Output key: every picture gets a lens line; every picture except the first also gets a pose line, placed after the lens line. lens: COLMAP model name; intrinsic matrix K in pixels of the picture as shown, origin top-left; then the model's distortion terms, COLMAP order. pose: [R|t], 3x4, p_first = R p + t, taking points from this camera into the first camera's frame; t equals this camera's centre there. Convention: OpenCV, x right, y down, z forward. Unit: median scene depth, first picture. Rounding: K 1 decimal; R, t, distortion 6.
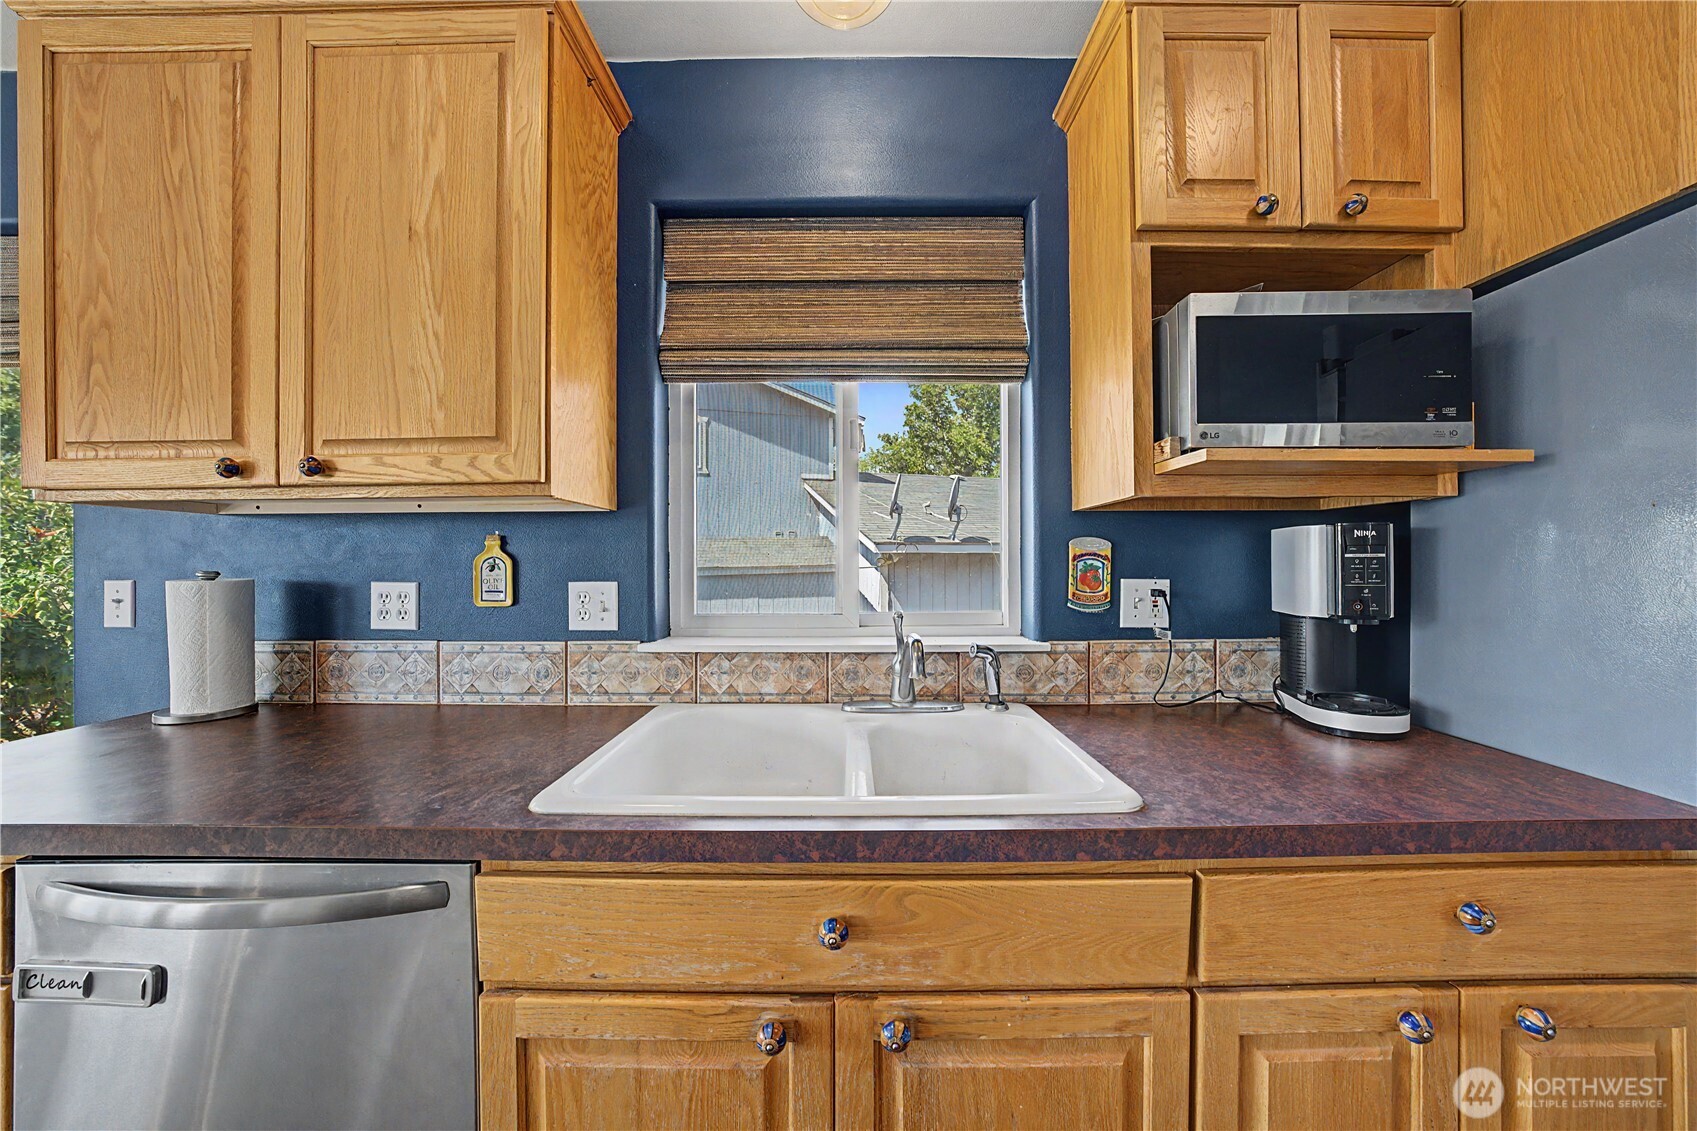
lens RADIAL K [[582.9, 0, 850.5], [0, 582.9, 563.9], [0, 0, 1]] dist [-0.030543, 0.006388]
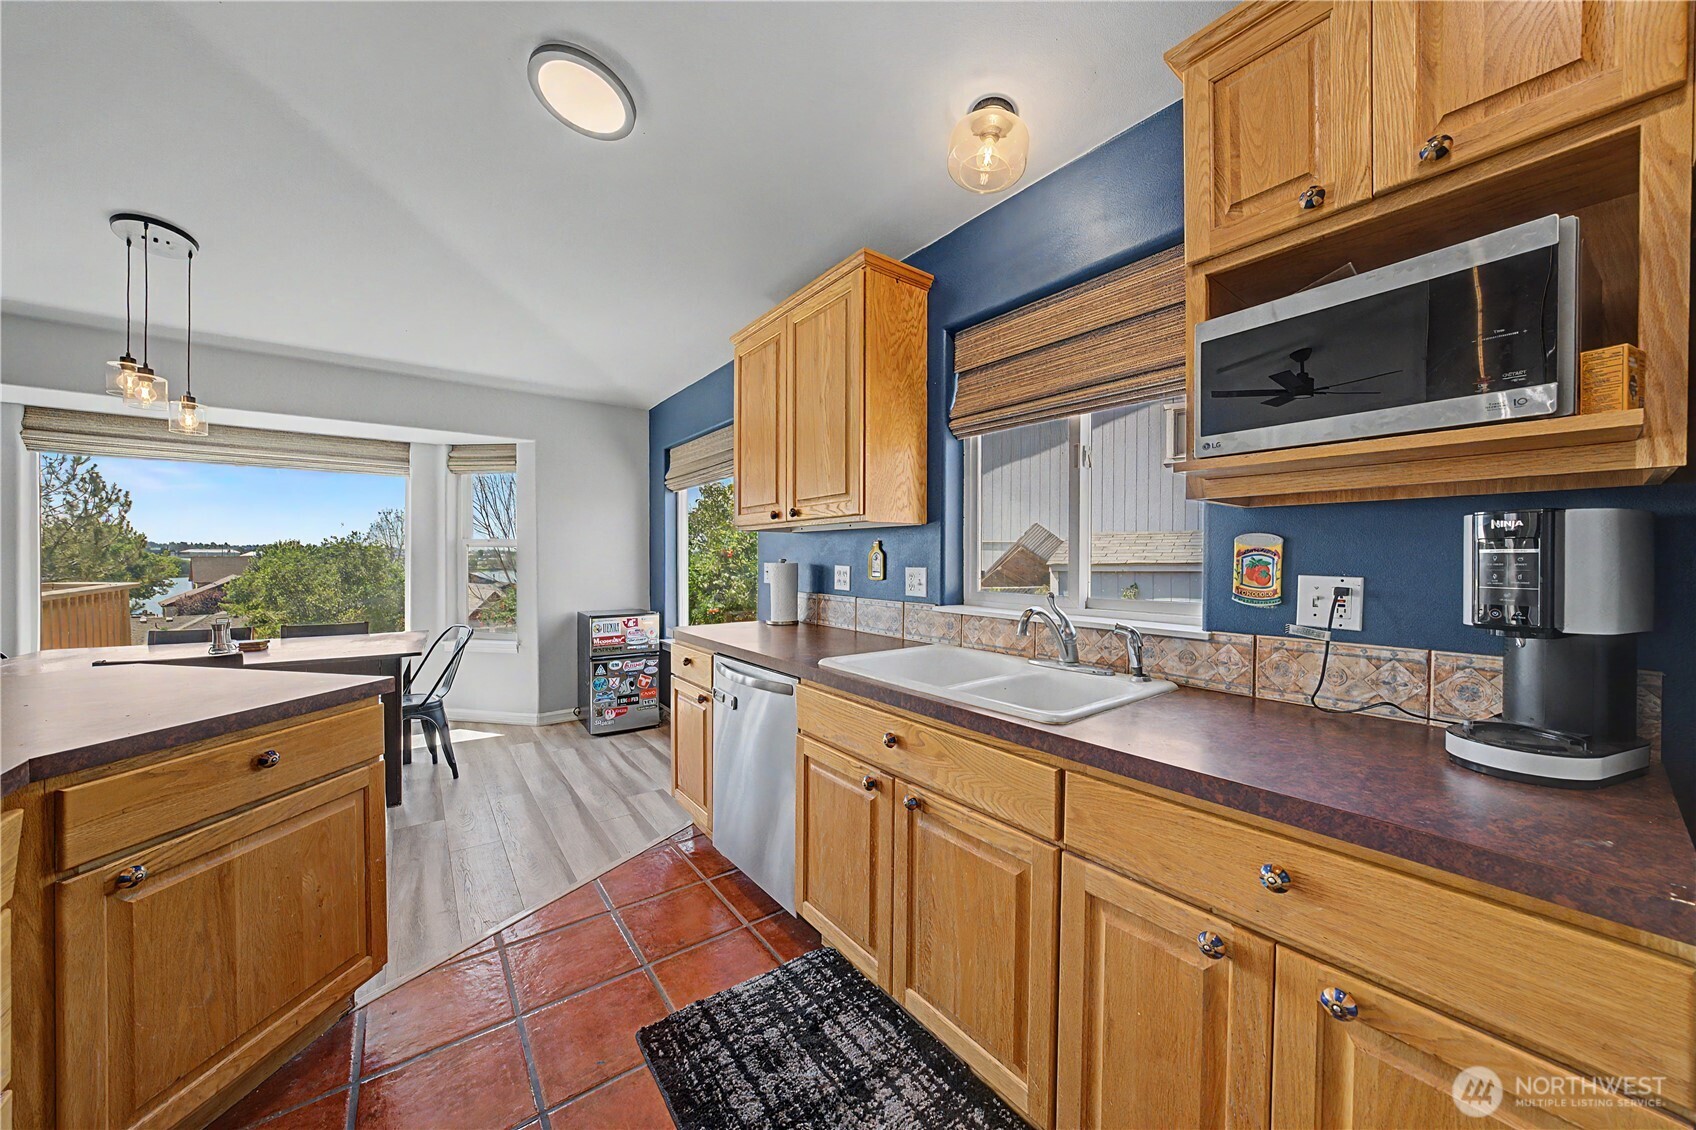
lens RADIAL K [[581.2, 0, 845.6], [0, 581.2, 563.4], [0, 0, 1]] dist [-0.029058, 0.005503]
pose [[0.608652, 0.014730, -0.793300, 0.770911], [-0.008576, 0.999891, 0.011986, 0.001135], [0.793391, -0.000492, 0.608712, -0.184336]]
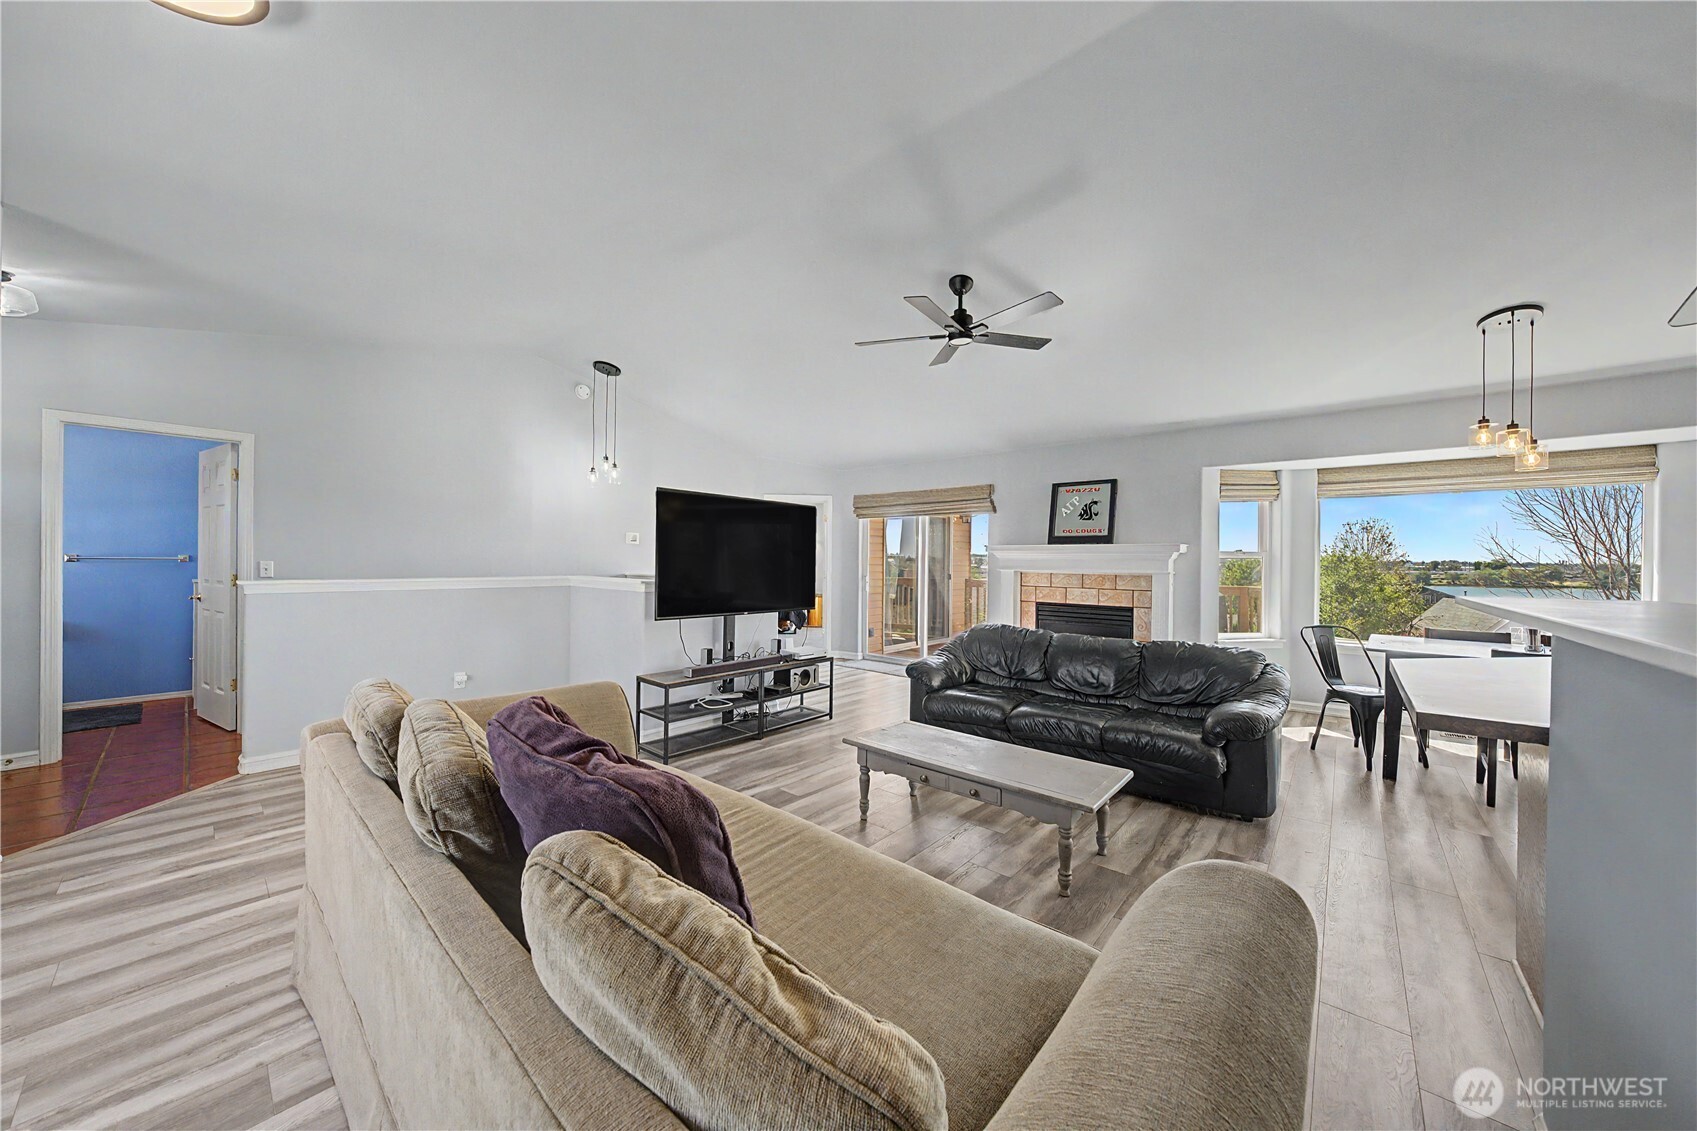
lens RADIAL K [[581.5, 0, 846.1], [0, 581.5, 563.9], [0, 0, 1]] dist [-0.029058, 0.005503]
pose [[-0.655241, -0.000833, -0.755420, 1.487835], [-0.008421, 0.999945, 0.006202, -0.002498], [0.755373, 0.010426, -0.655212, -1.381520]]
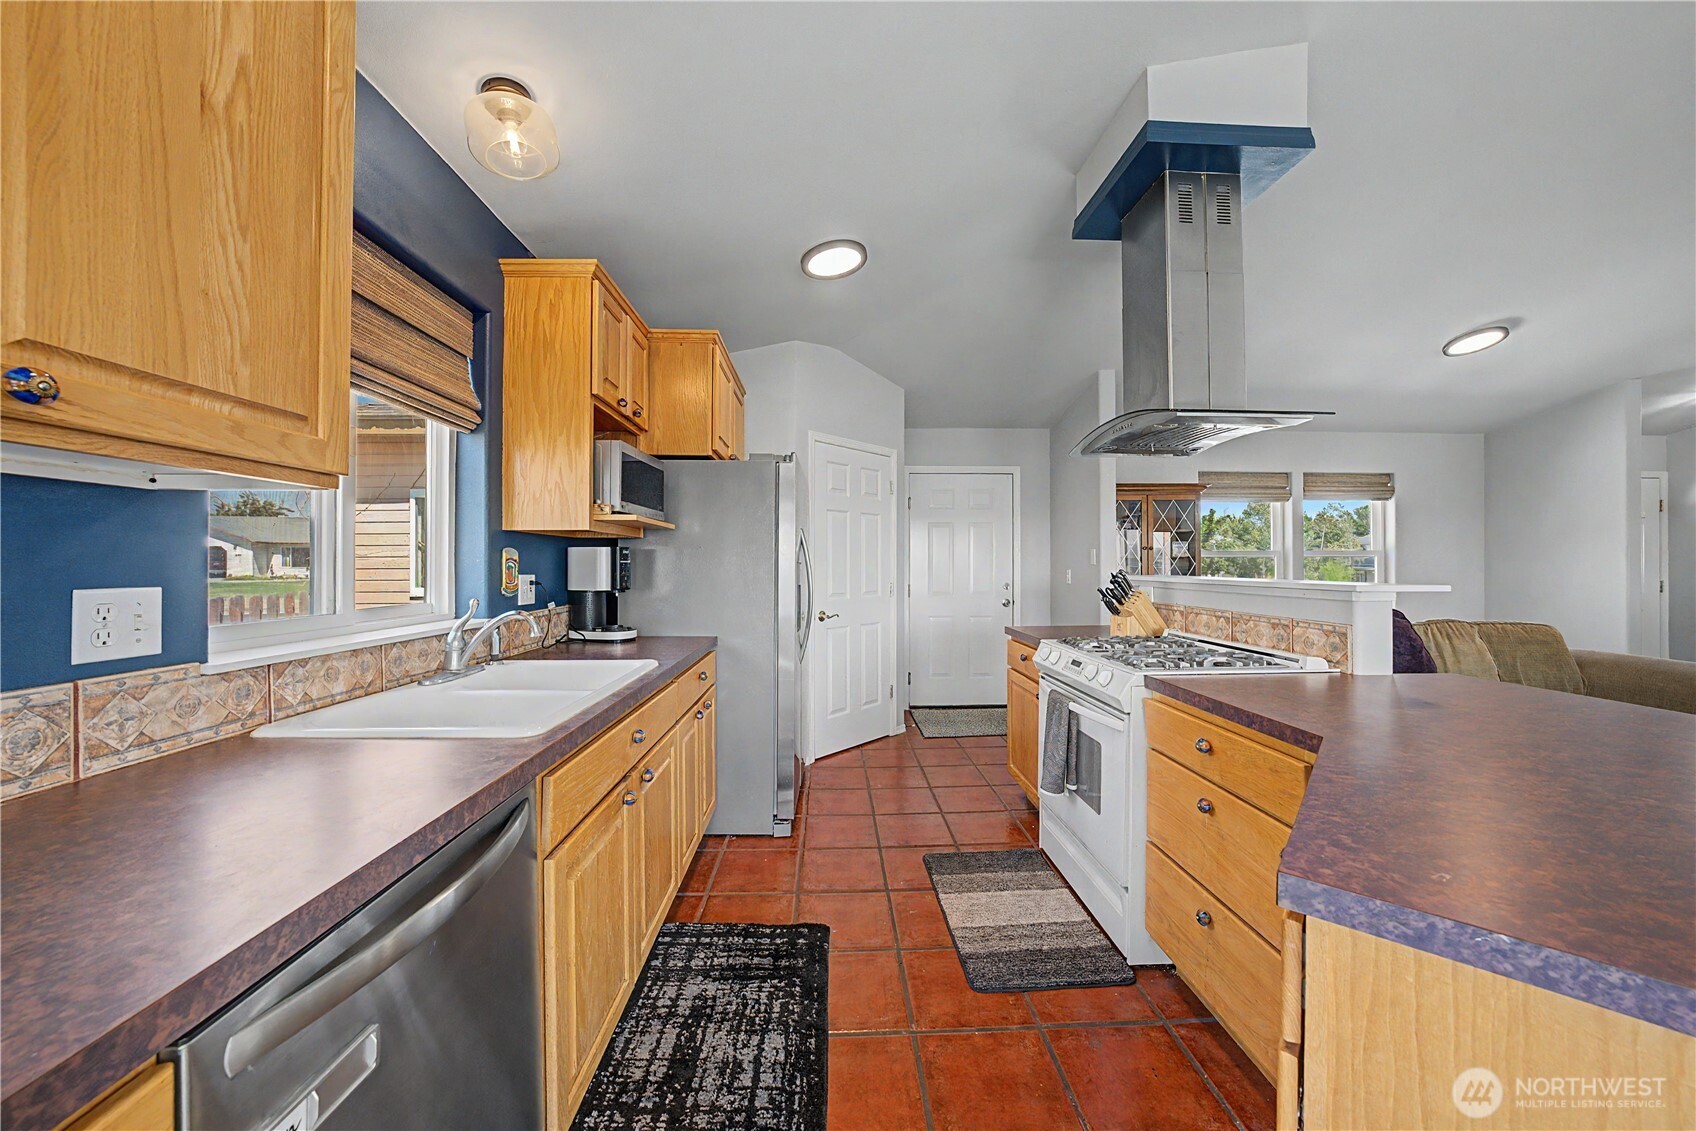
lens RADIAL K [[585.8, 0, 848.0], [0, 585.8, 565.5], [0, 0, 1]] dist [-0.001714, -0.000094]
pose [[-0.041083, 0.003048, 0.999151, -1.185445], [0.002006, 0.999994, -0.002968, 0.007710], [-0.999154, 0.001882, -0.041089, 0.165906]]
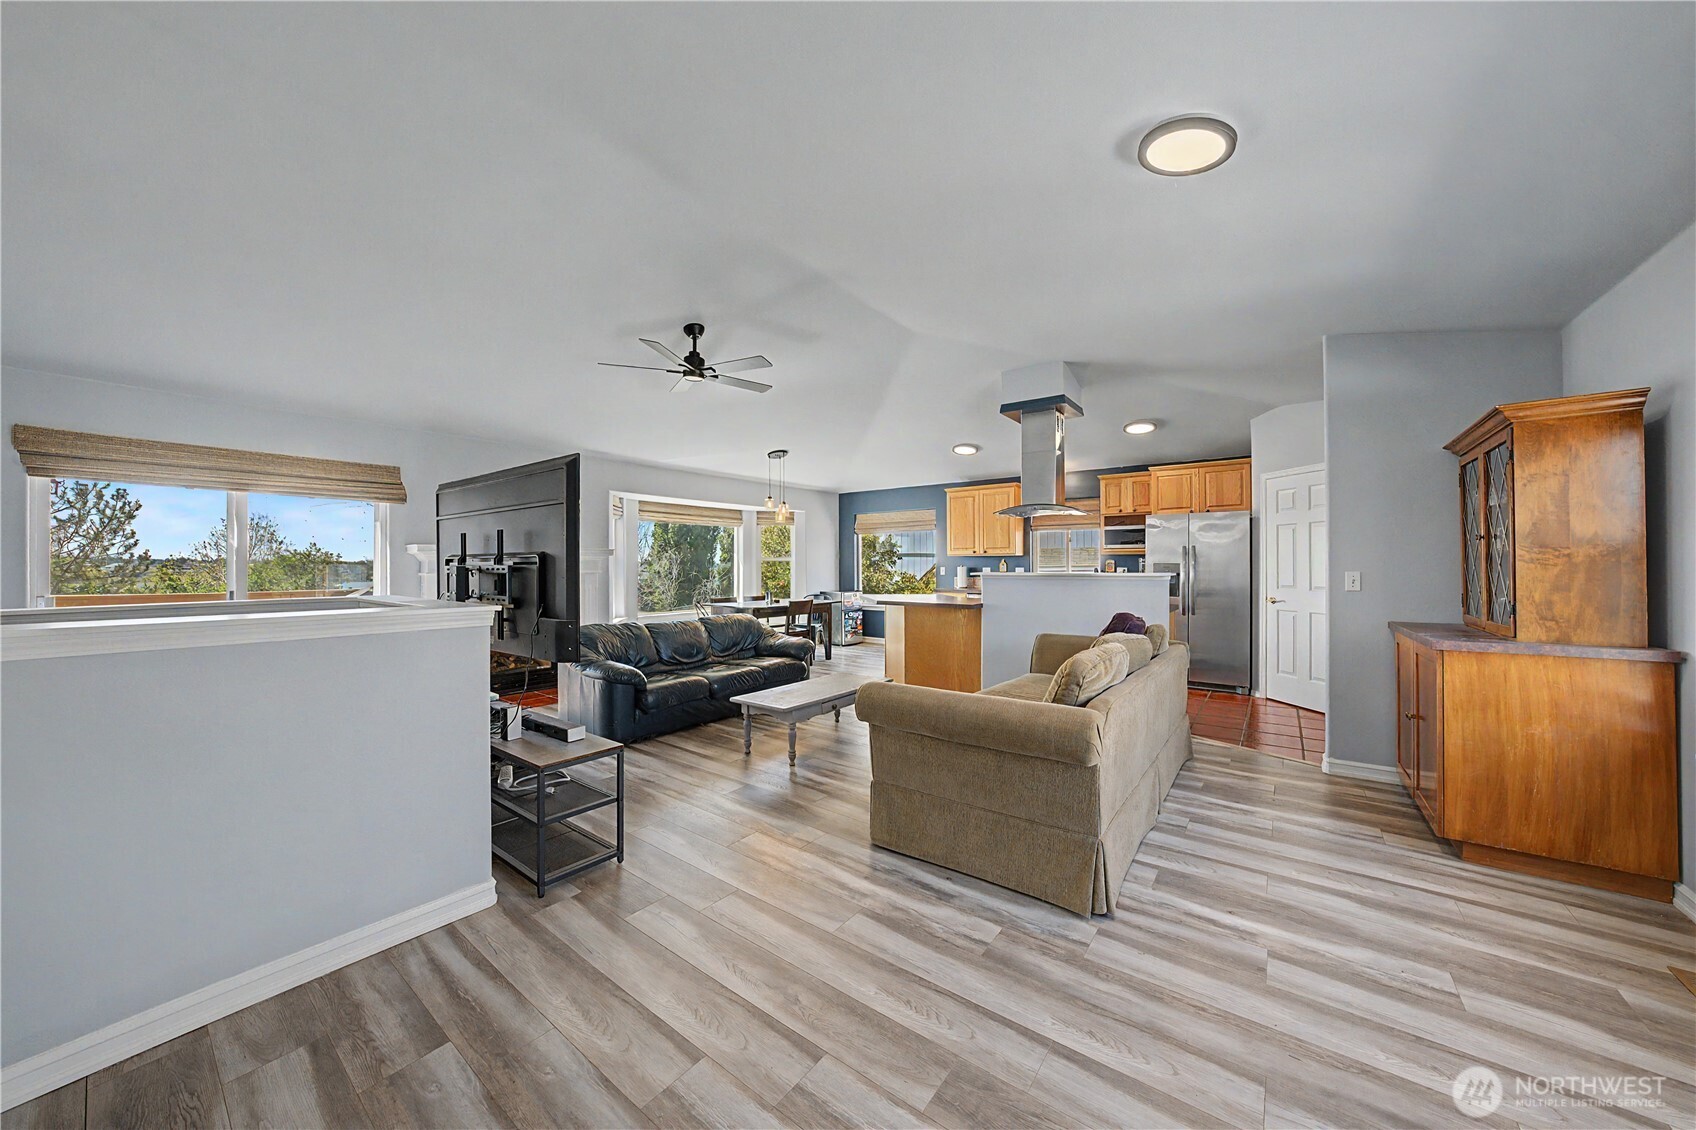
lens RADIAL K [[585.8, 0, 848.0], [0, 585.8, 565.0], [0, 0, 1]] dist [-0.001714, -0.000094]
pose [[0.800009, 0.001989, -0.599985, 1.719690], [-0.000828, 0.999997, 0.002212, -0.007929], [0.599988, -0.001273, 0.800008, -4.771711]]
